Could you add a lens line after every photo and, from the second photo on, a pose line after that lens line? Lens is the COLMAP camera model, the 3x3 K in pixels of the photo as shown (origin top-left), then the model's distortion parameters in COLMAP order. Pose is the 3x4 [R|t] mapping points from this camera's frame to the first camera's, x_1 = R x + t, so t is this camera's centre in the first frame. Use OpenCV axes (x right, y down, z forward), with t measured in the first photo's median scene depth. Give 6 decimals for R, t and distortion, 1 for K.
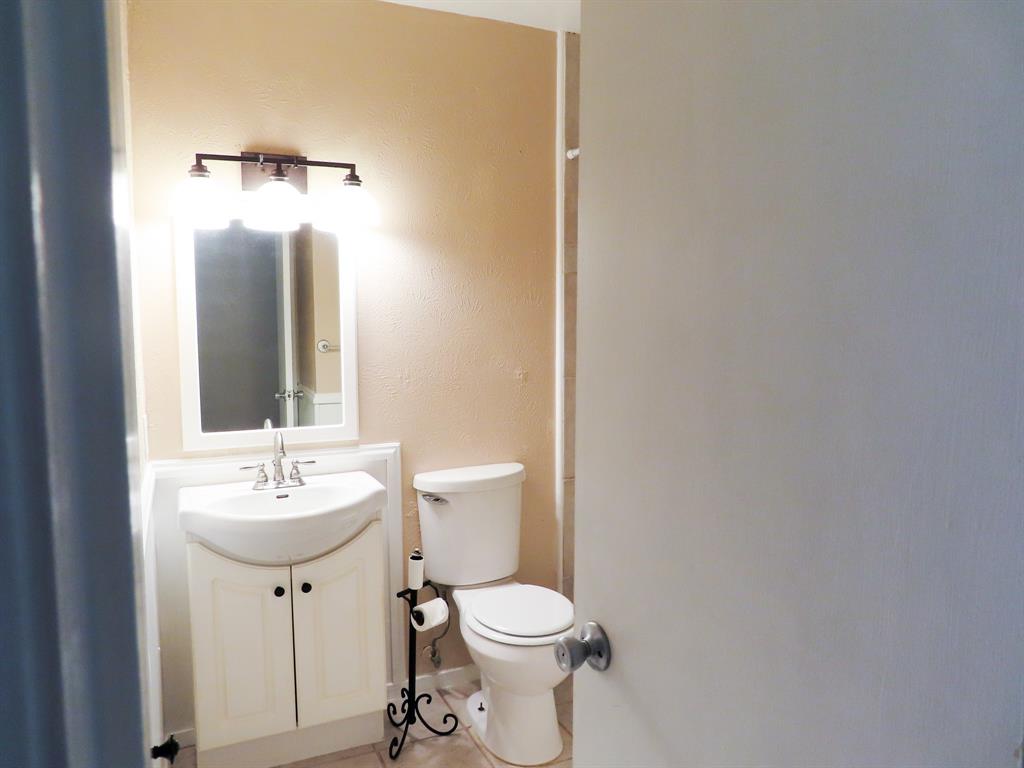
lens RADIAL K [[739.0, 0, 509.5], [0, 739.0, 383.1], [0, 0, 1]] dist [-0.012692, 0.010388]
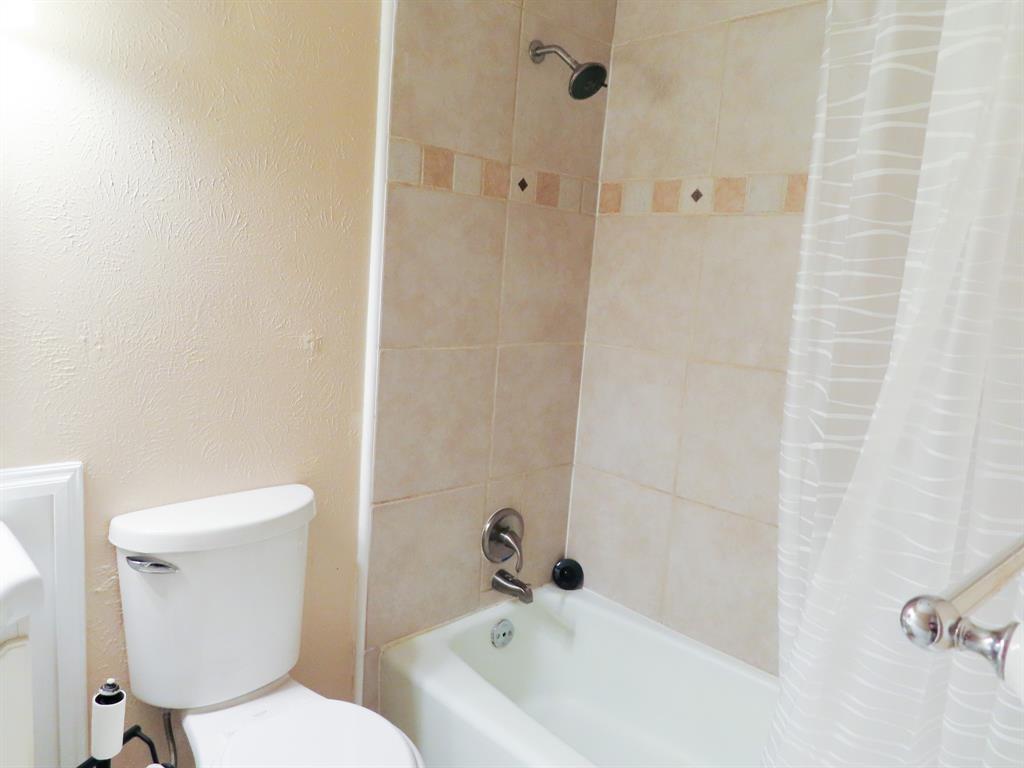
lens RADIAL K [[739.0, 0, 518.8], [0, 739.0, 389.5], [0, 0, 1]] dist [-0.012692, 0.010388]
pose [[0.936394, 0.027533, 0.349869, -0.038997], [-0.061202, 0.994453, 0.085543, -0.037477], [-0.345573, -0.101514, 0.932885, 0.391593]]
